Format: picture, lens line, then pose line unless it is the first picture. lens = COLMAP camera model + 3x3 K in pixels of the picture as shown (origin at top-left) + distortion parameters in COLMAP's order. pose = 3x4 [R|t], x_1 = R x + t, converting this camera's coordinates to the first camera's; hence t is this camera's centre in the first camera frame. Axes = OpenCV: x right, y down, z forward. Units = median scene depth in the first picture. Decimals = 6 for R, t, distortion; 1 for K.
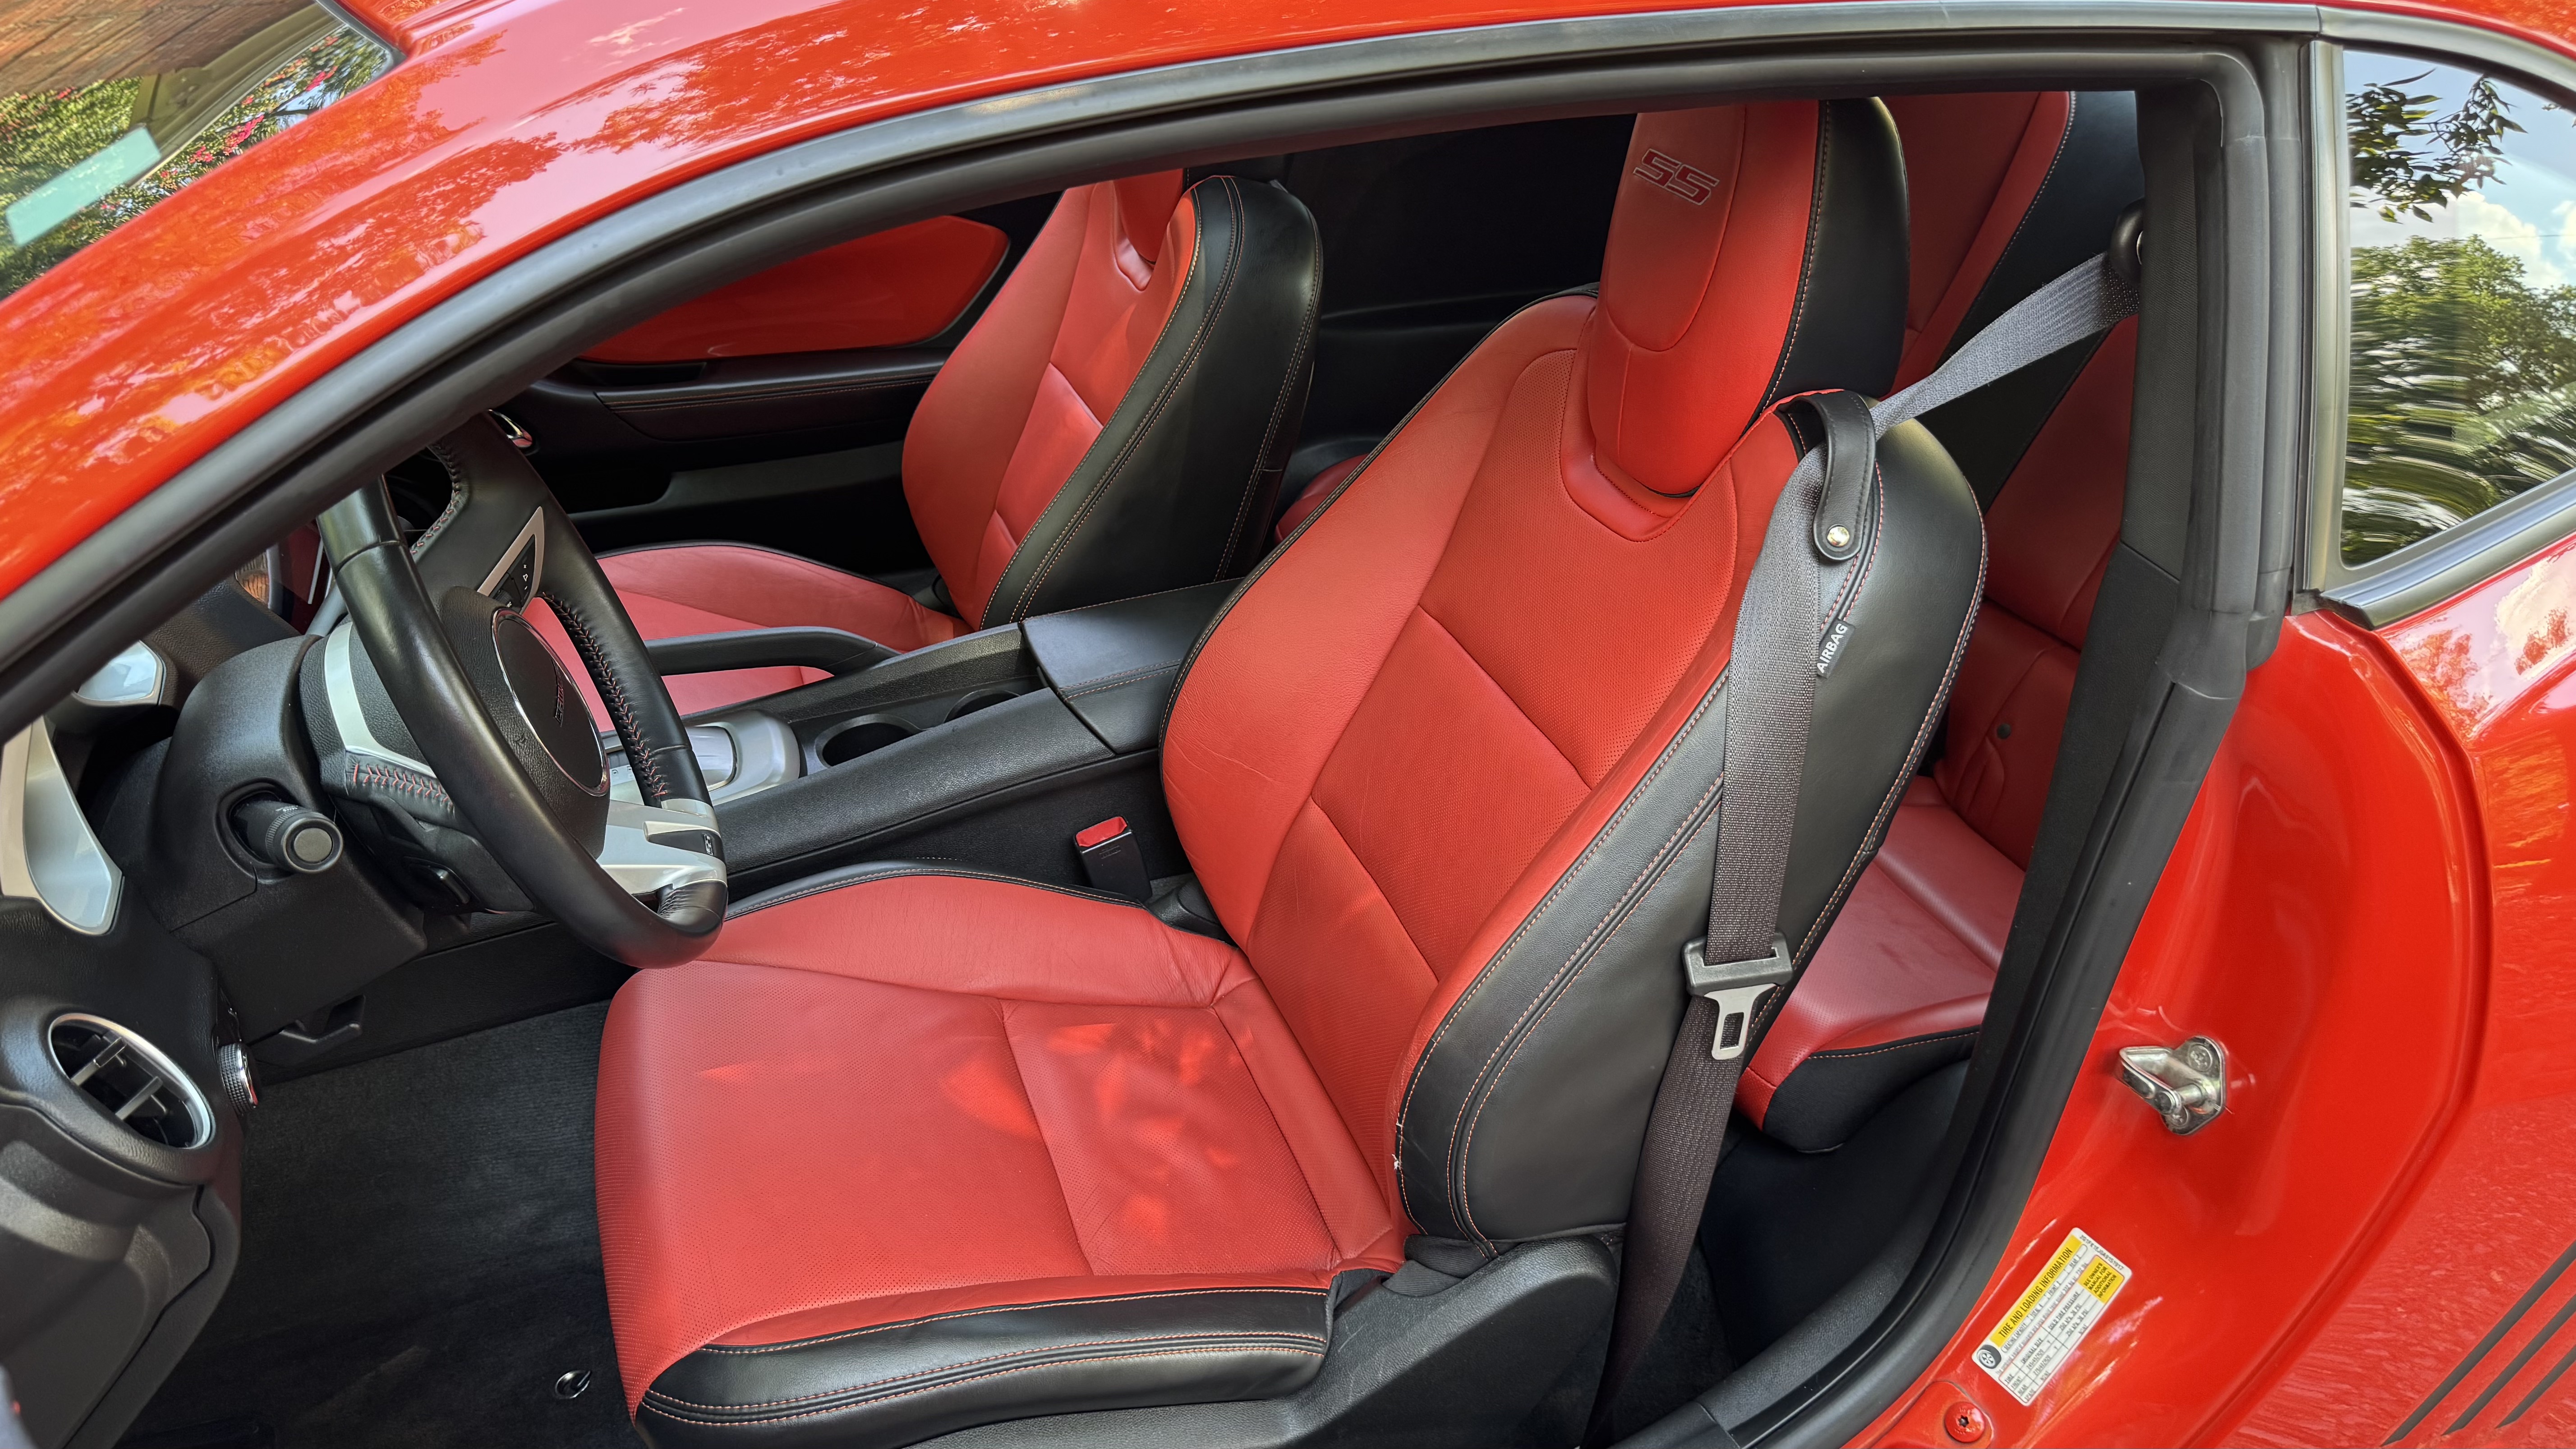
lens RADIAL K [[1854.4, 0, 1277.5], [0, 1854.4, 712.2], [0, 0, 1]] dist [0.023854, -0.039177]
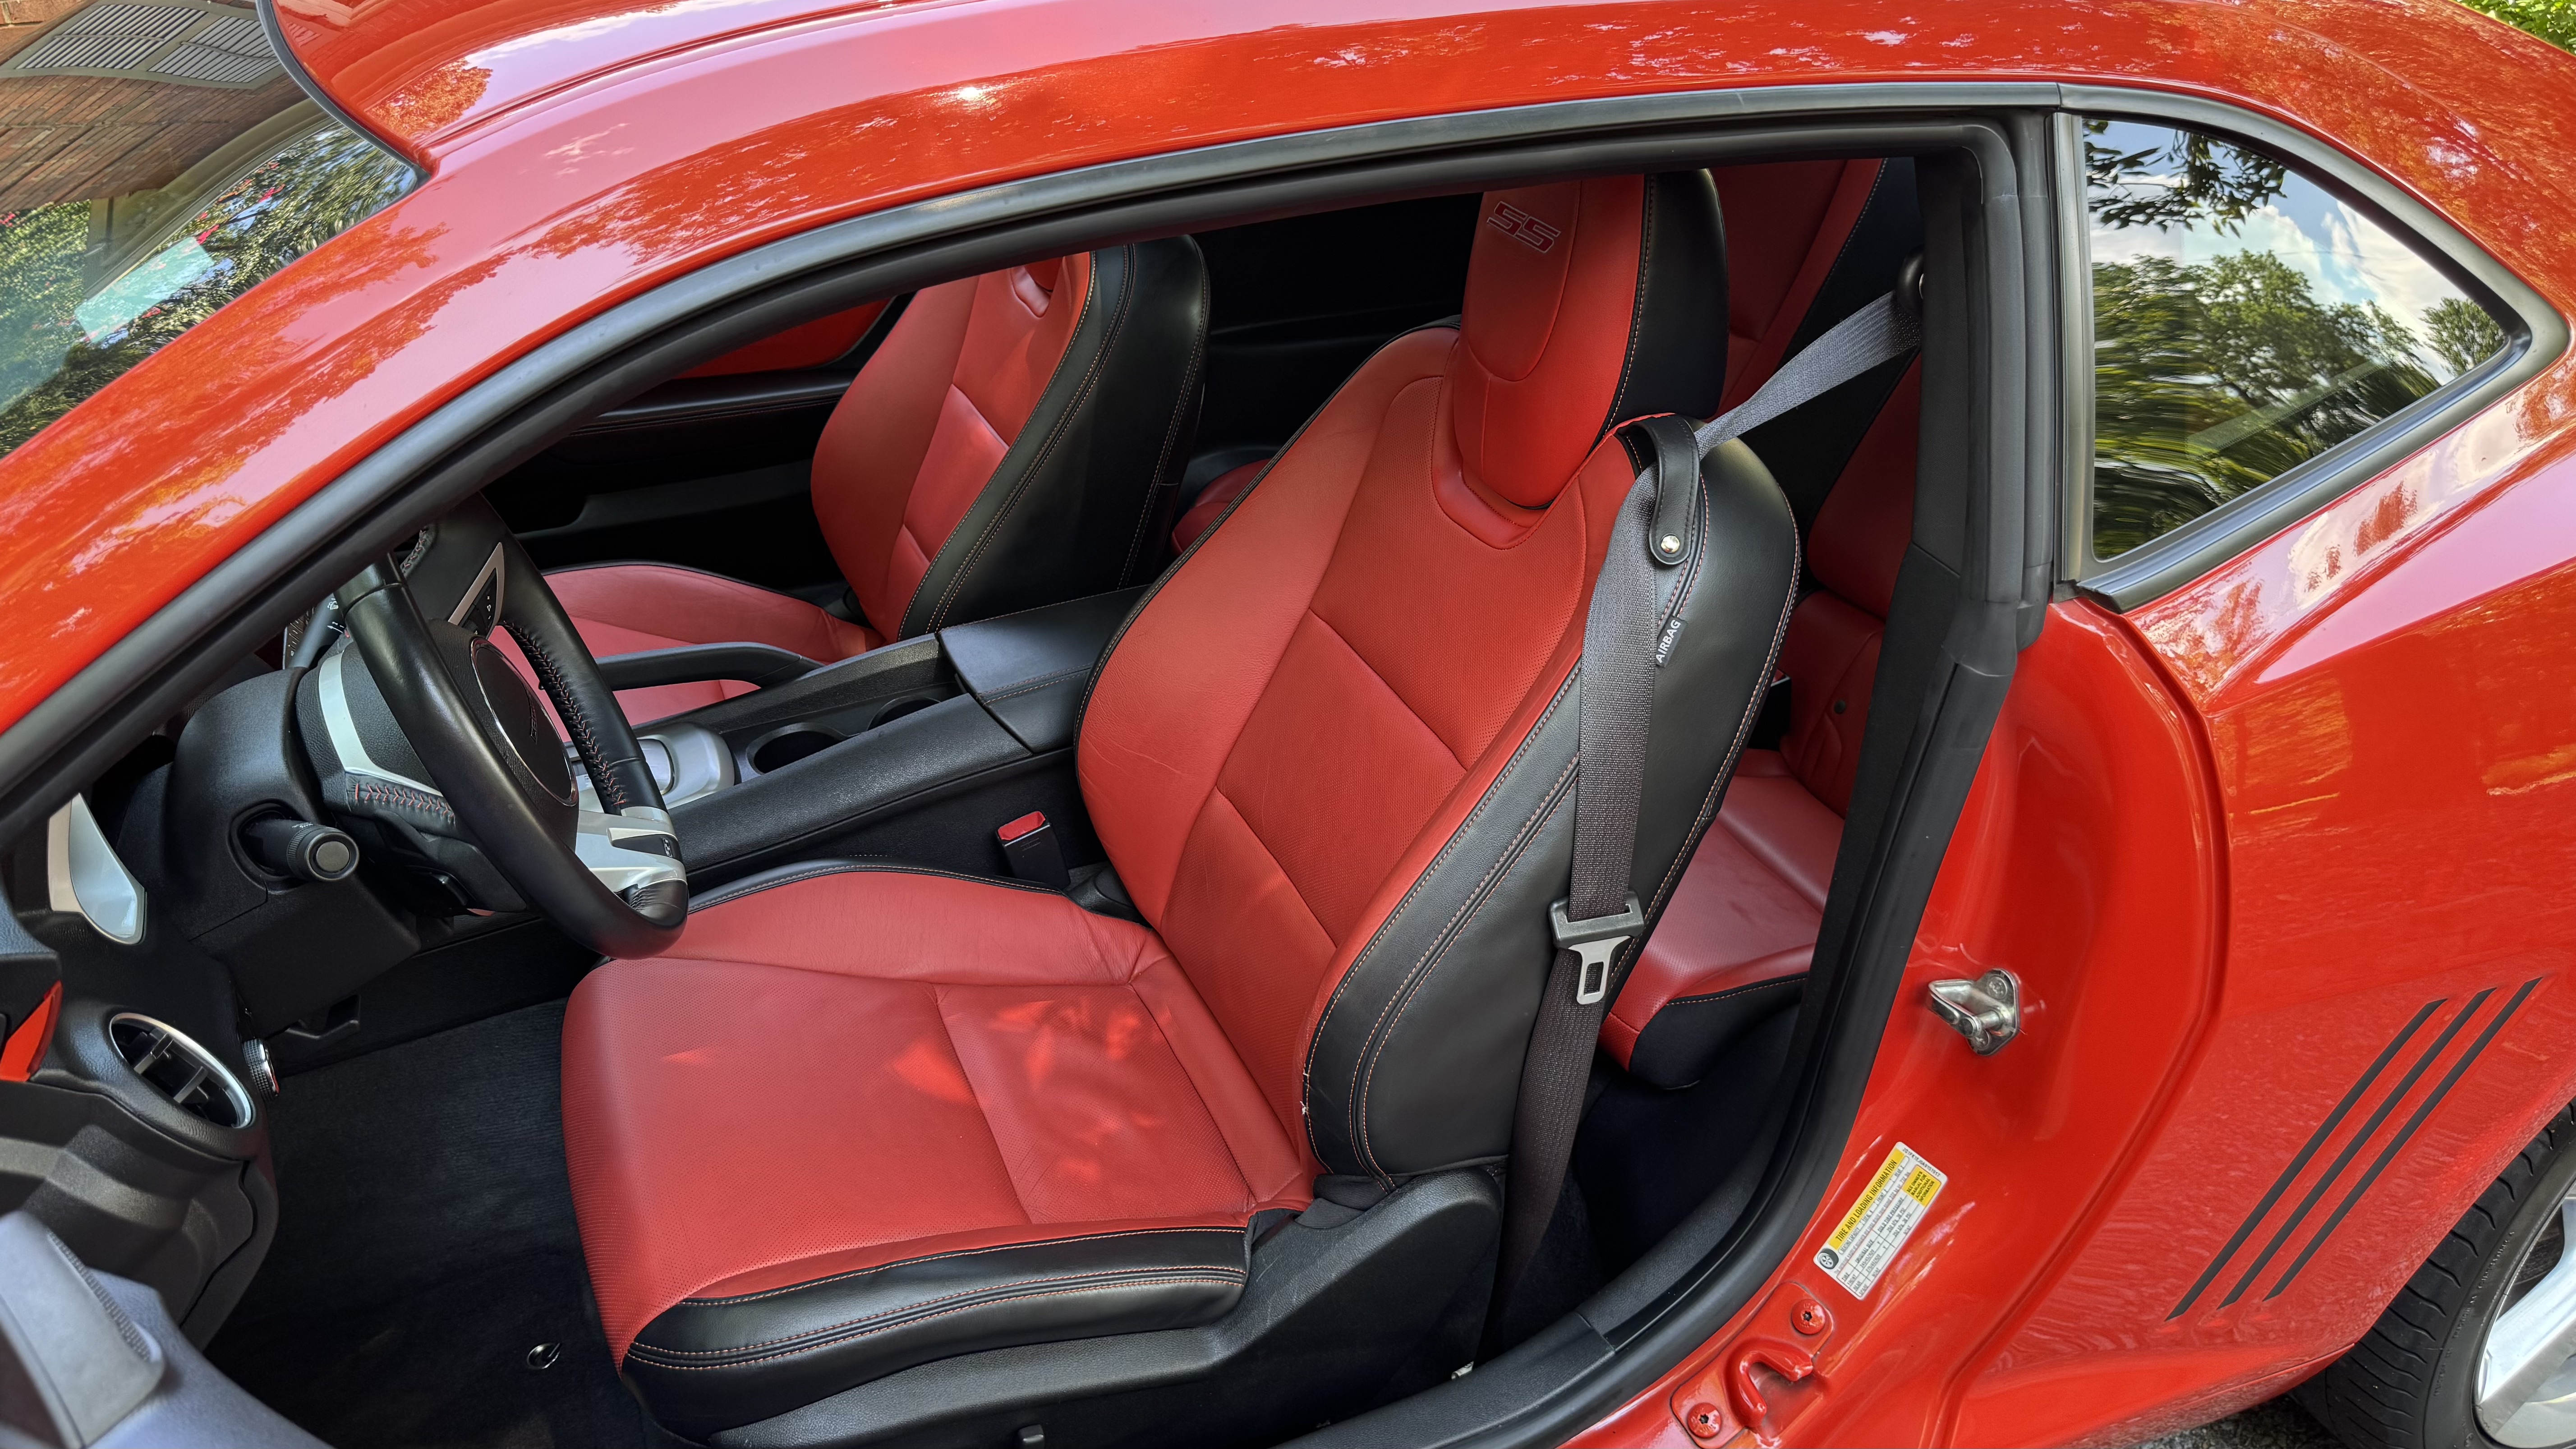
lens RADIAL K [[1854.4, 0, 1296.5], [0, 1854.4, 722.2], [0, 0, 1]] dist [0.023854, -0.039177]
pose [[0.997242, -0.030218, 0.067784, -0.009129], [0.029593, 0.999510, 0.010217, -0.002602], [-0.068059, -0.008183, 0.997648, -0.115453]]
